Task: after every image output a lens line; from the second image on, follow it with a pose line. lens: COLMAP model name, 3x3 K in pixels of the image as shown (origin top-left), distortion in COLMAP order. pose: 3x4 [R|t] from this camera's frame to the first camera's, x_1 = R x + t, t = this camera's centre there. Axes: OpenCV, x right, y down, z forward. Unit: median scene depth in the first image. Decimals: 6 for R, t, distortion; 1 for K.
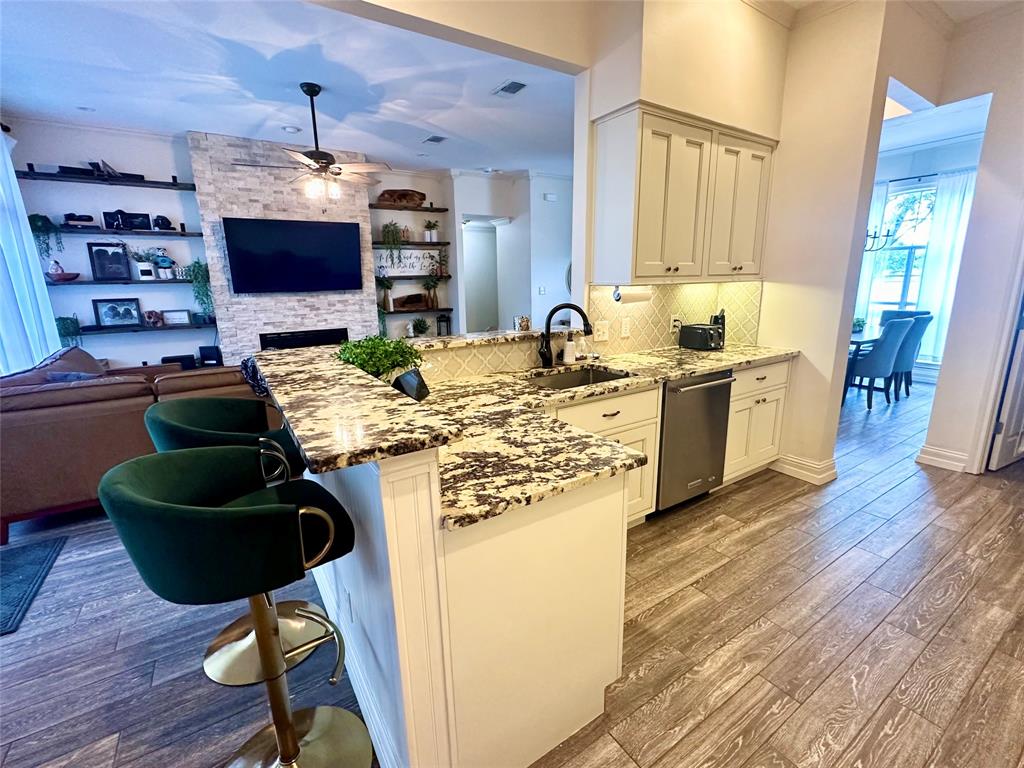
lens RADIAL K [[450.2, 0, 512.2], [0, 450.2, 380.4], [0, 0, 1]] dist [-0.005378, 0.000612]
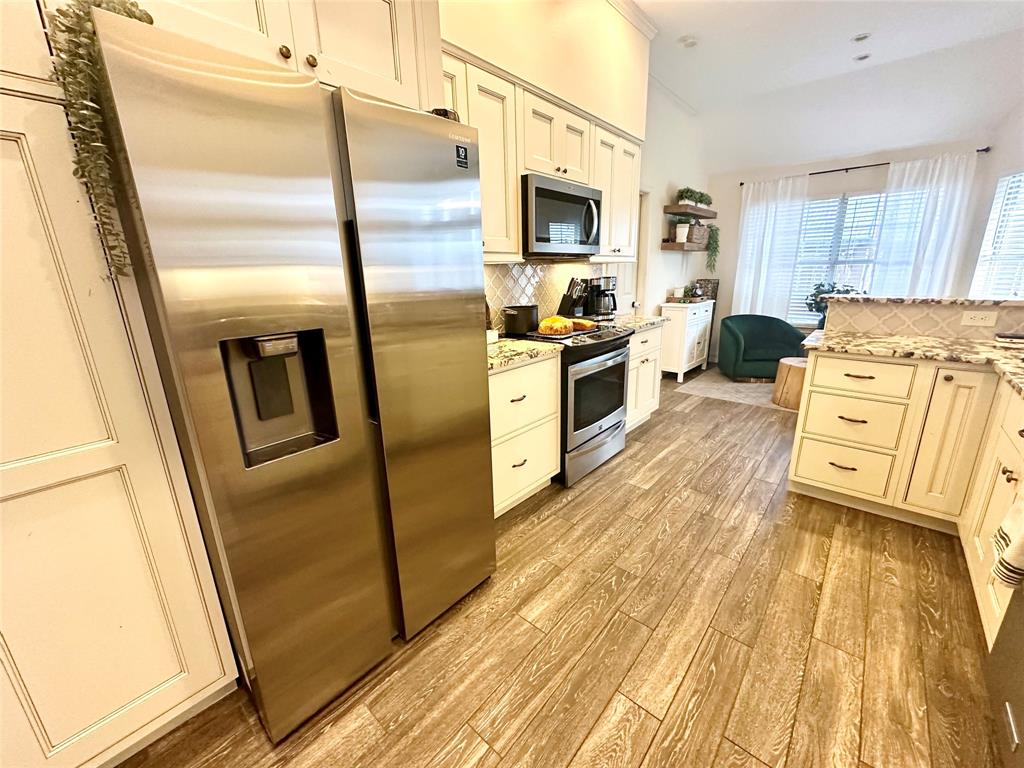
lens RADIAL K [[407.1, 0, 509.4], [0, 407.1, 382.4], [0, 0, 1]] dist [-0.004215, 0.000379]
pose [[-0.963737, 0.113960, -0.241296, 0.511777], [-0.011403, 0.885815, 0.463899, -0.122324], [0.266610, 0.449828, -0.852393, 0.596225]]
